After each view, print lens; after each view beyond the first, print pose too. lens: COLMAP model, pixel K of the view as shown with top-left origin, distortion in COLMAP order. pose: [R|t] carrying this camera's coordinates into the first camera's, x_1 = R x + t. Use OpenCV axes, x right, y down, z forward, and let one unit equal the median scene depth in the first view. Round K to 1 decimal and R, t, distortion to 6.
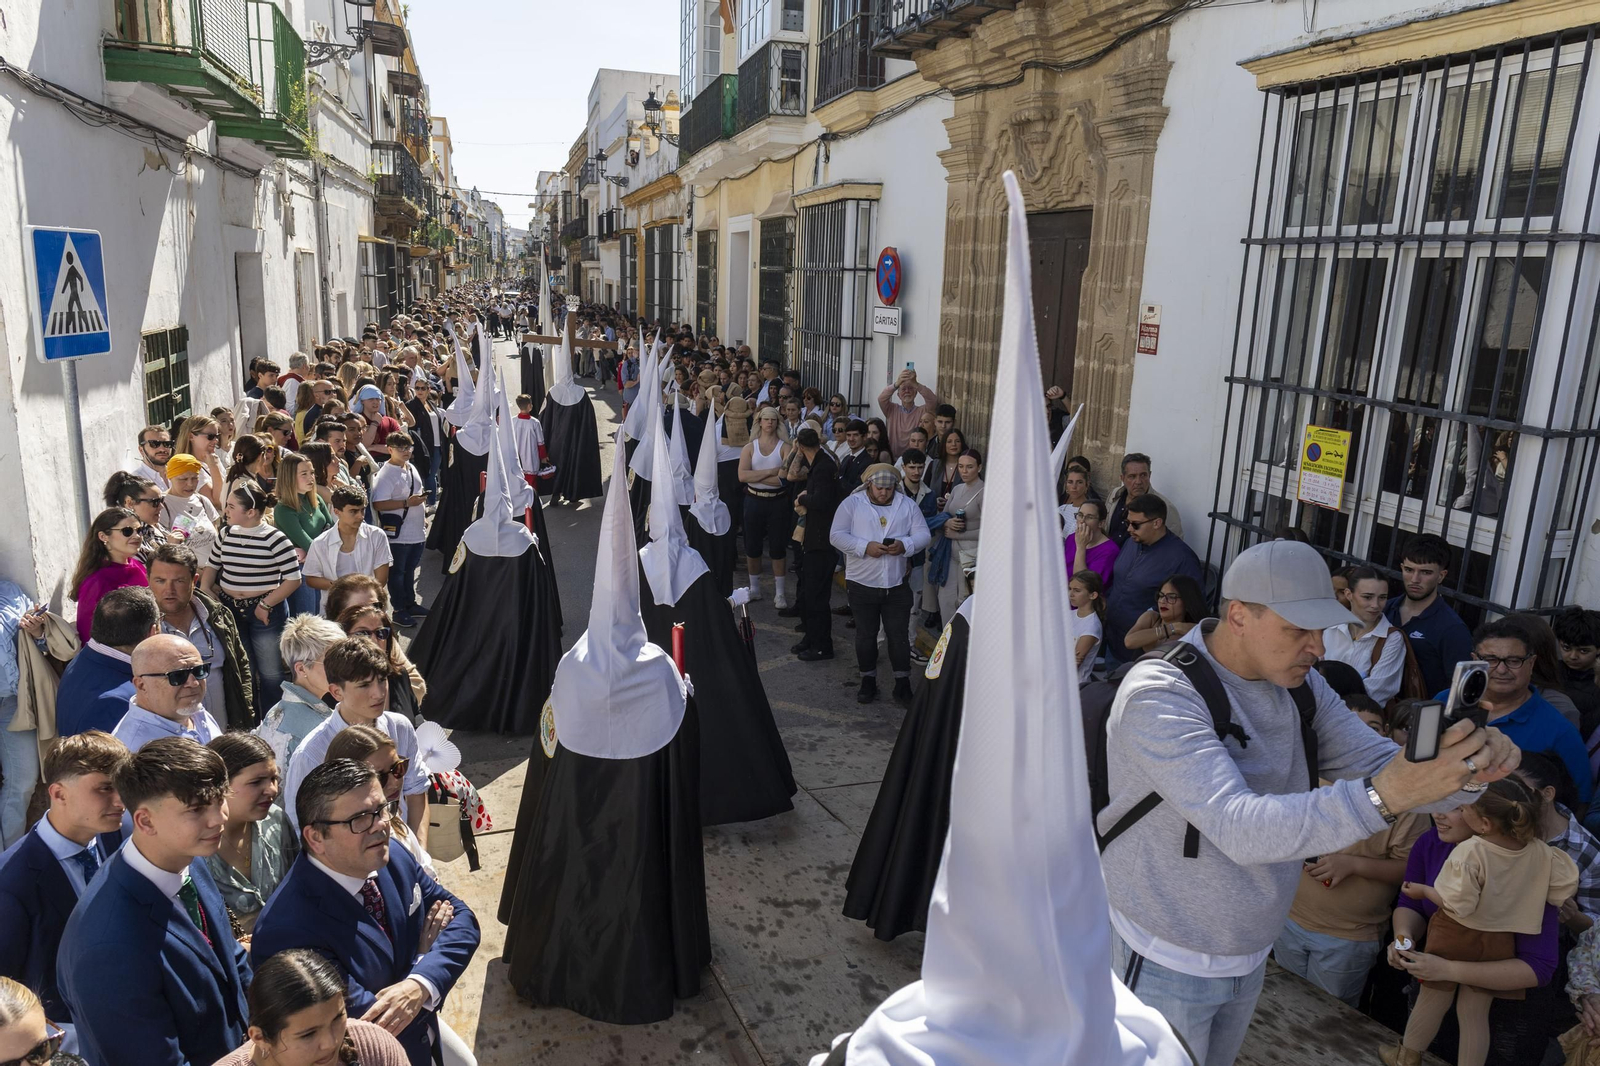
lens RADIAL K [[1108.9, 0, 815.2], [0, 1108.9, 521.2], [0, 0, 1]] dist [0.037931, -0.007765]
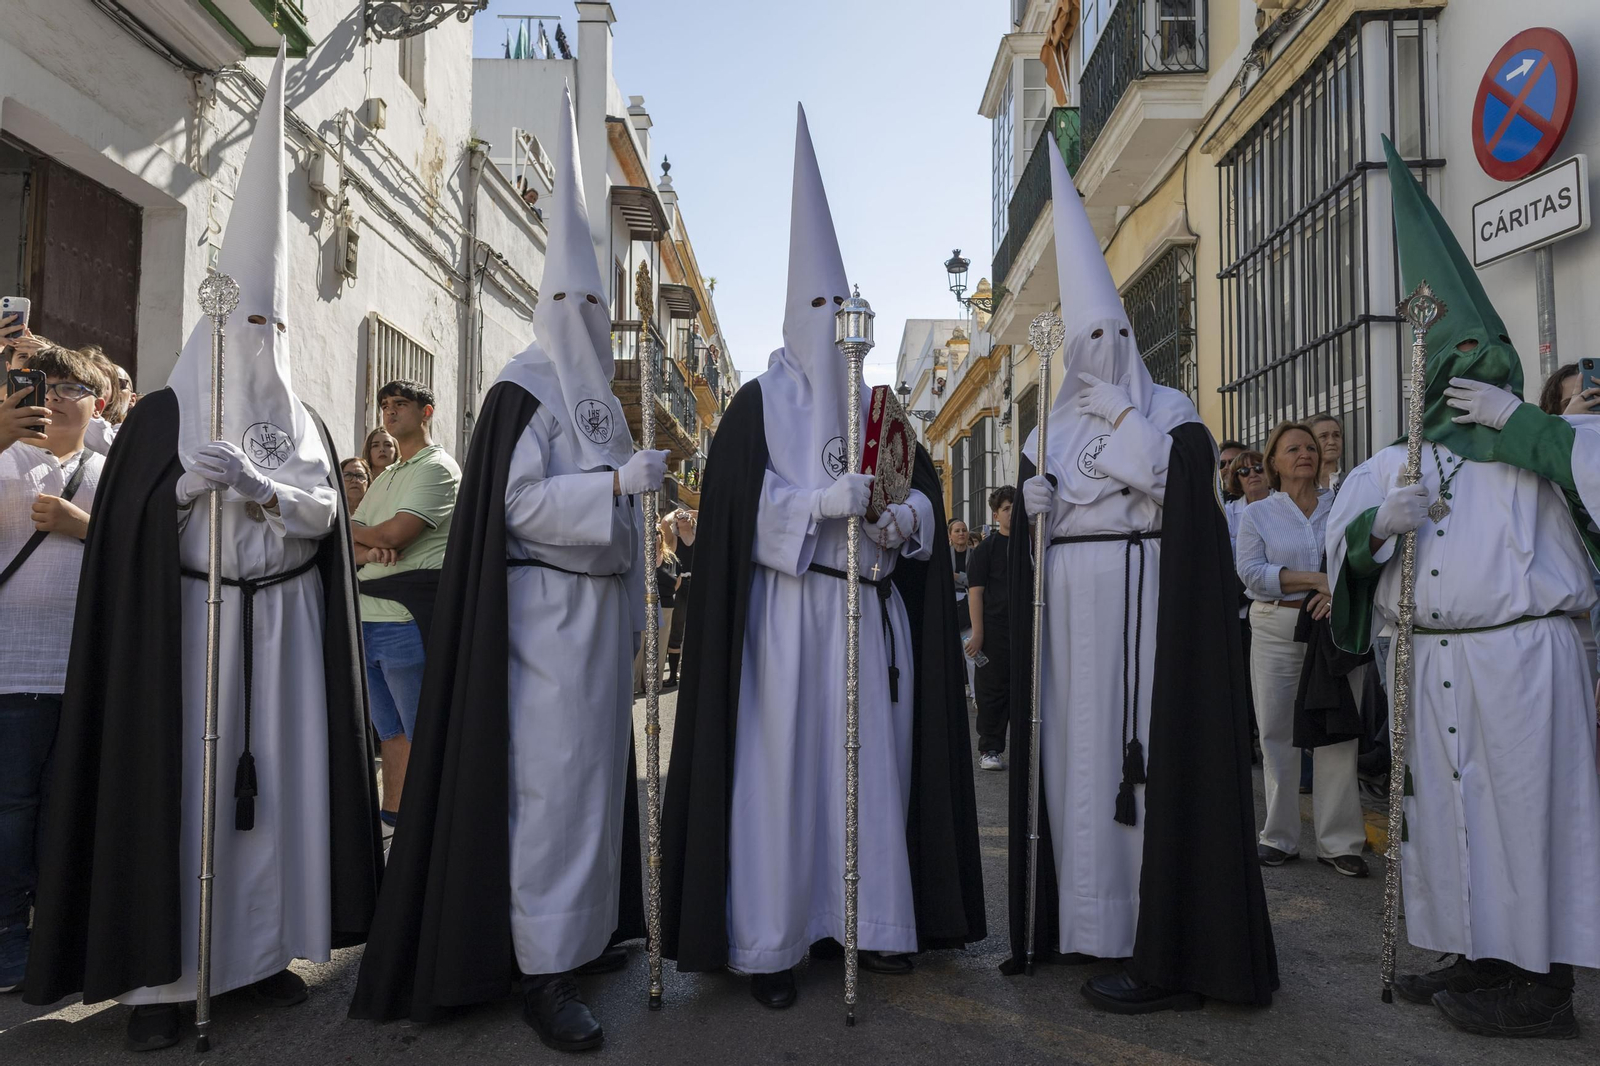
lens RADIAL K [[1108.9, 0, 804.2], [0, 1108.9, 536.9], [0, 0, 1]] dist [0.037931, -0.007765]
pose [[0.956898, -0.047848, -0.286456, -0.024525], [-0.031004, 0.963868, -0.264568, 0.013146], [0.288764, 0.262046, 0.920840, 0.213907]]
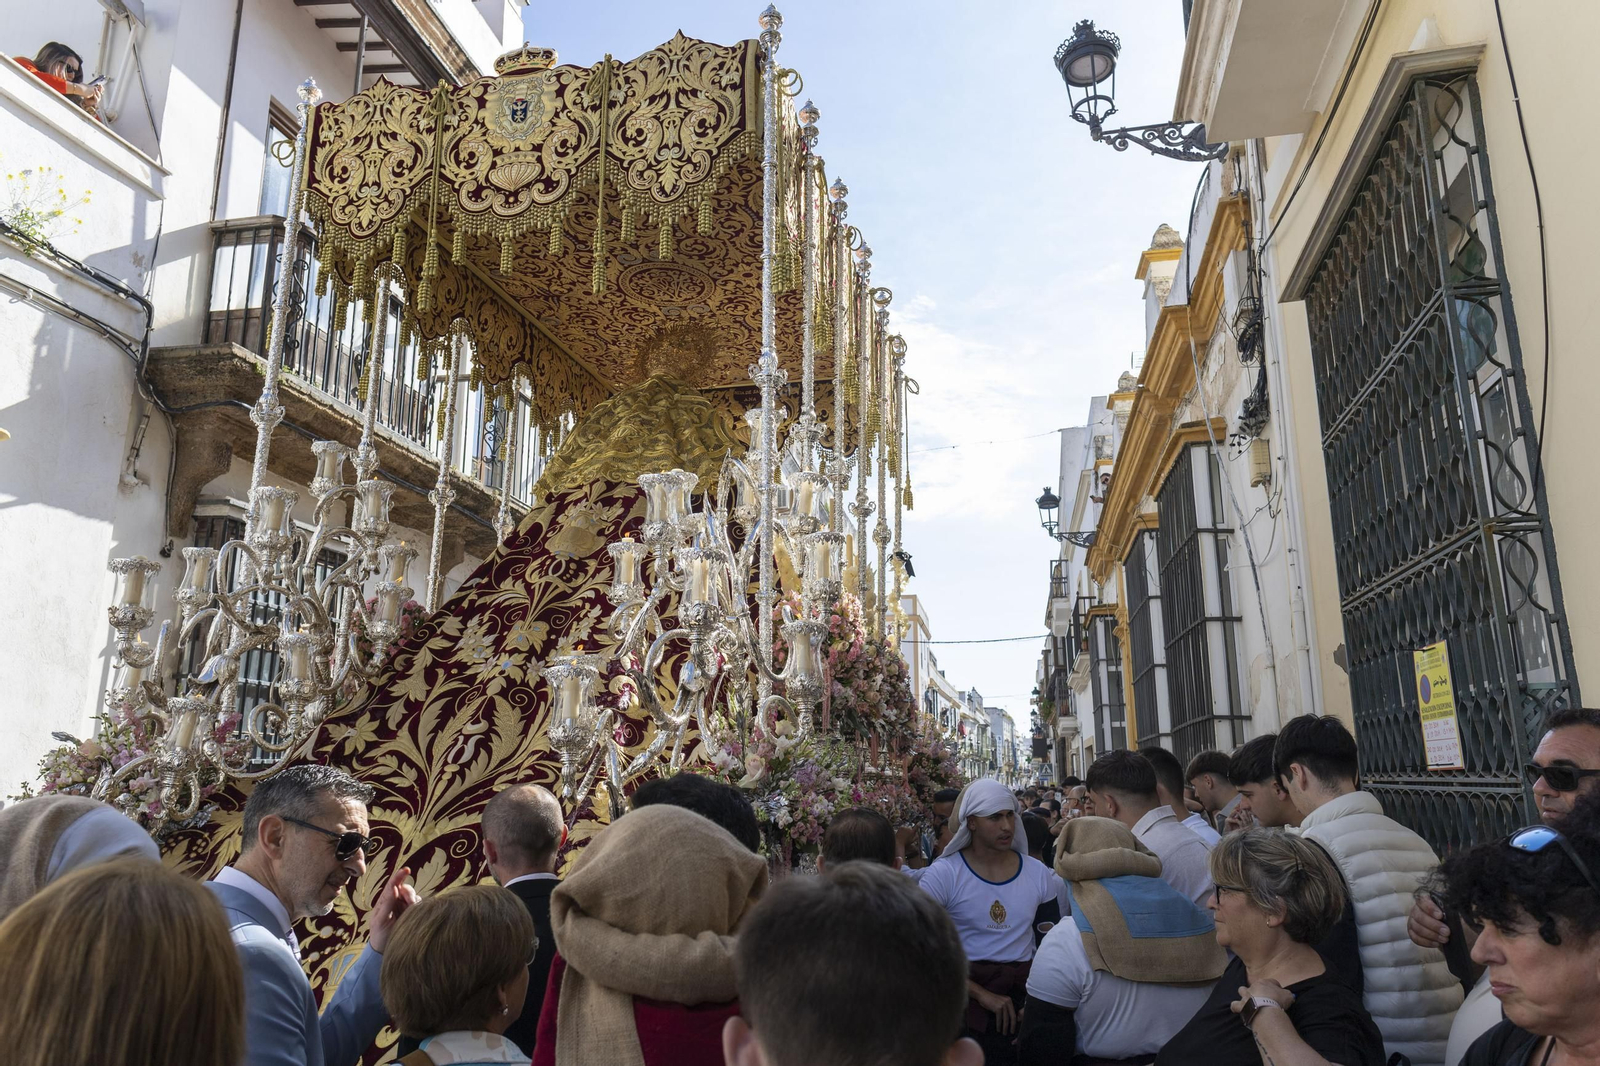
lens RADIAL K [[1108.9, 0, 815.4], [0, 1108.9, 537.3], [0, 0, 1]] dist [0.037931, -0.007765]
pose [[0.893146, -0.137882, -0.428111, -0.070012], [-0.061419, 0.905543, -0.419785, -0.084843], [0.445554, 0.401223, 0.800313, 0.546212]]
